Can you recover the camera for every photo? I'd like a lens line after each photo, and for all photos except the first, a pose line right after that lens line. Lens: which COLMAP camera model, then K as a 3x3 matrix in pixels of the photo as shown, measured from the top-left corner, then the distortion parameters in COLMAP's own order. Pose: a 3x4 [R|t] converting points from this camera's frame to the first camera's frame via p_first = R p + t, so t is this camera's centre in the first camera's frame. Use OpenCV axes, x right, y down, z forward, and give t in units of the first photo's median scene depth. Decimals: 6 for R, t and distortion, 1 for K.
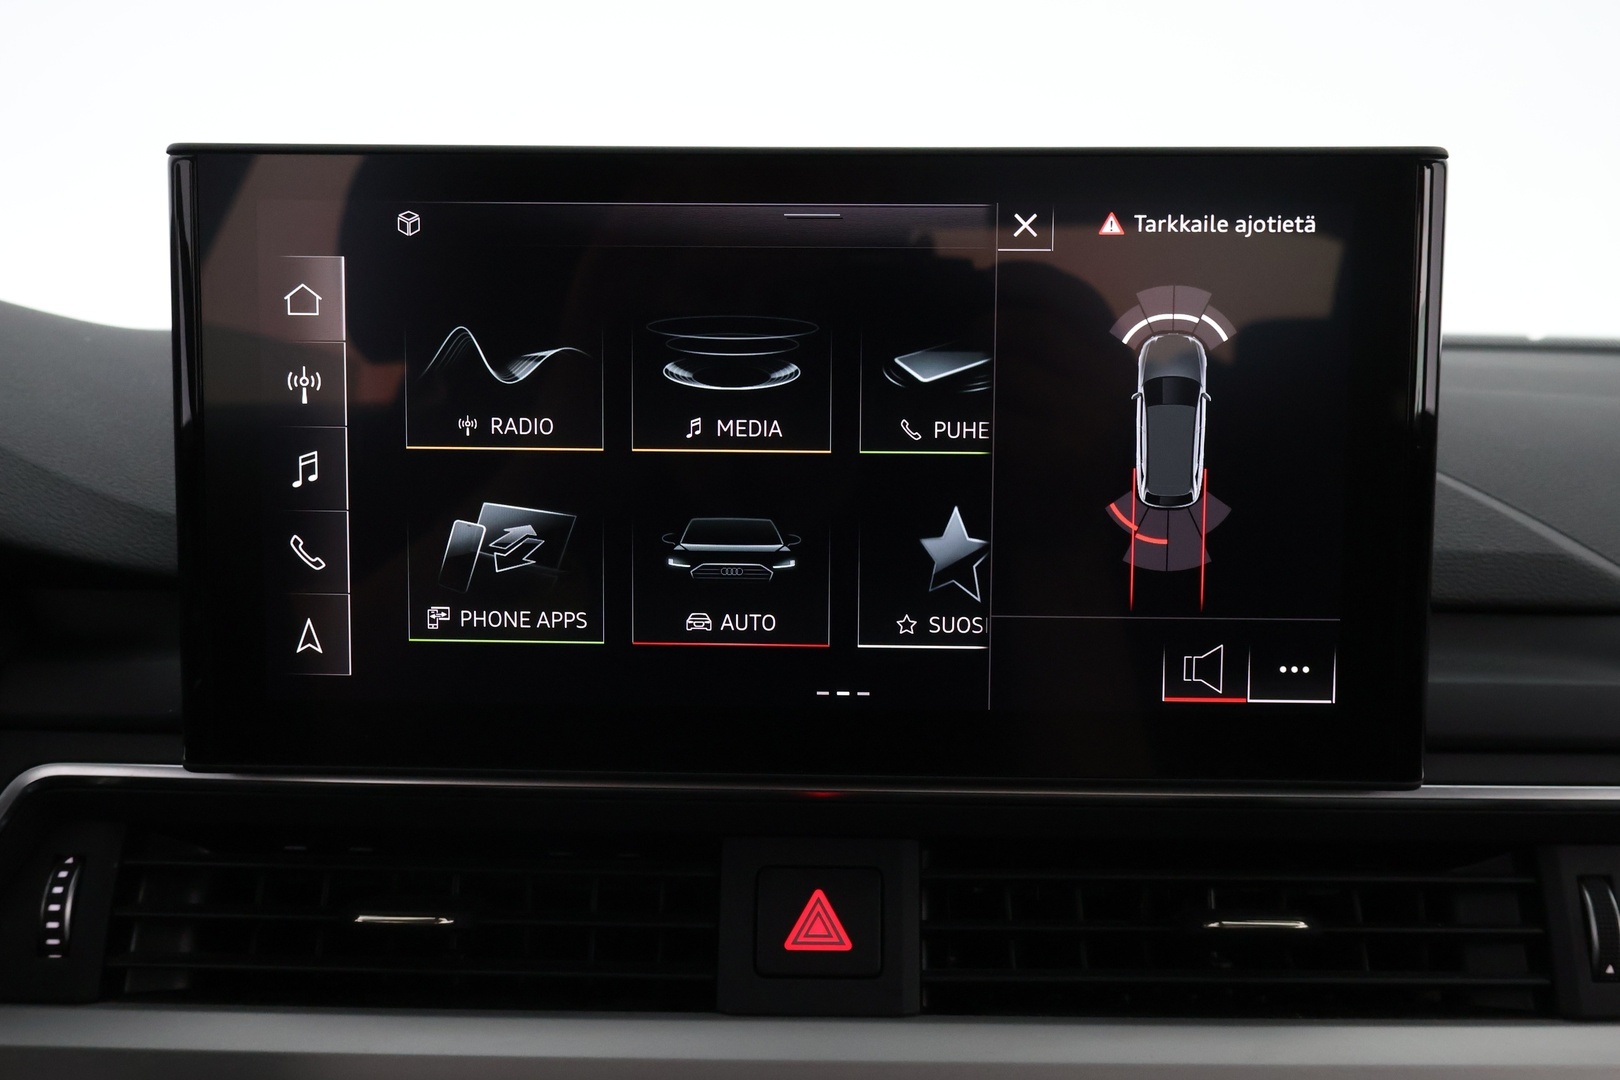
lens RADIAL K [[1788.5, 0, 810.7], [0, 1788.5, 553.1], [0, 0, 1]] dist [0.010906, 0.000000]
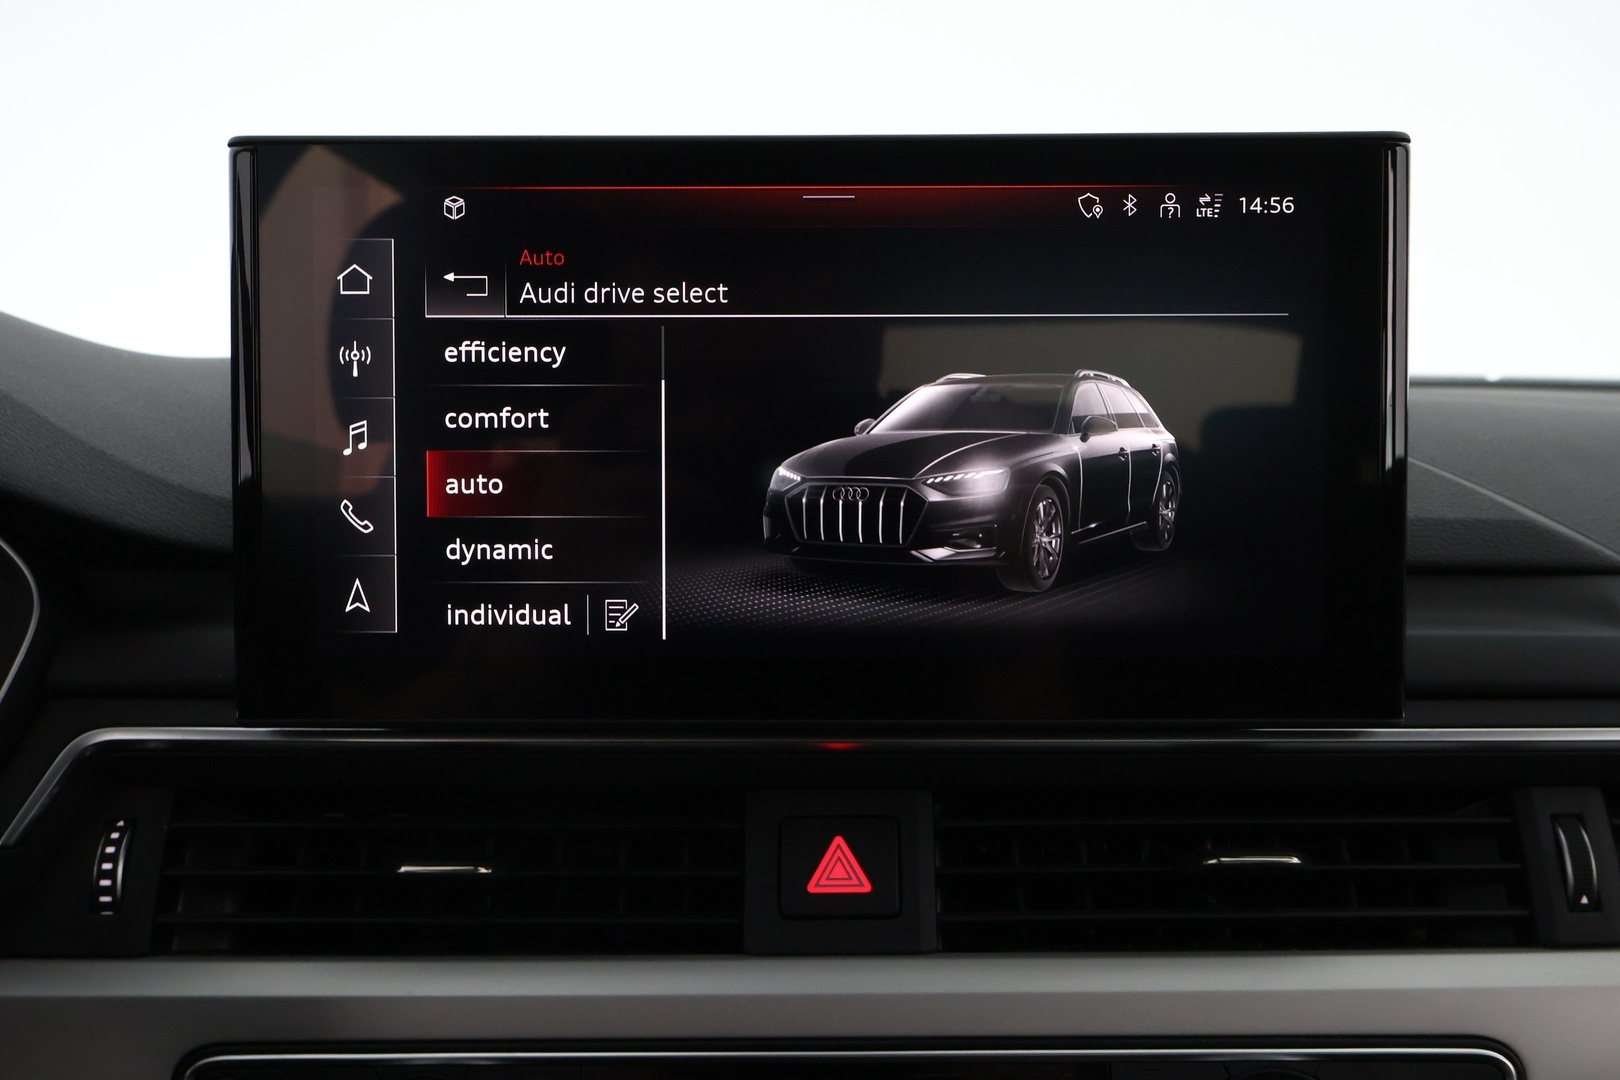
lens RADIAL K [[1788.5, 0, 814.2], [0, 1788.5, 551.2], [0, 0, 1]] dist [0.010906, 0.000000]
pose [[0.999781, -0.009545, 0.018630, -0.027987], [0.010606, 0.998279, -0.057685, 0.081205], [-0.018047, 0.057870, 0.998161, -0.063523]]
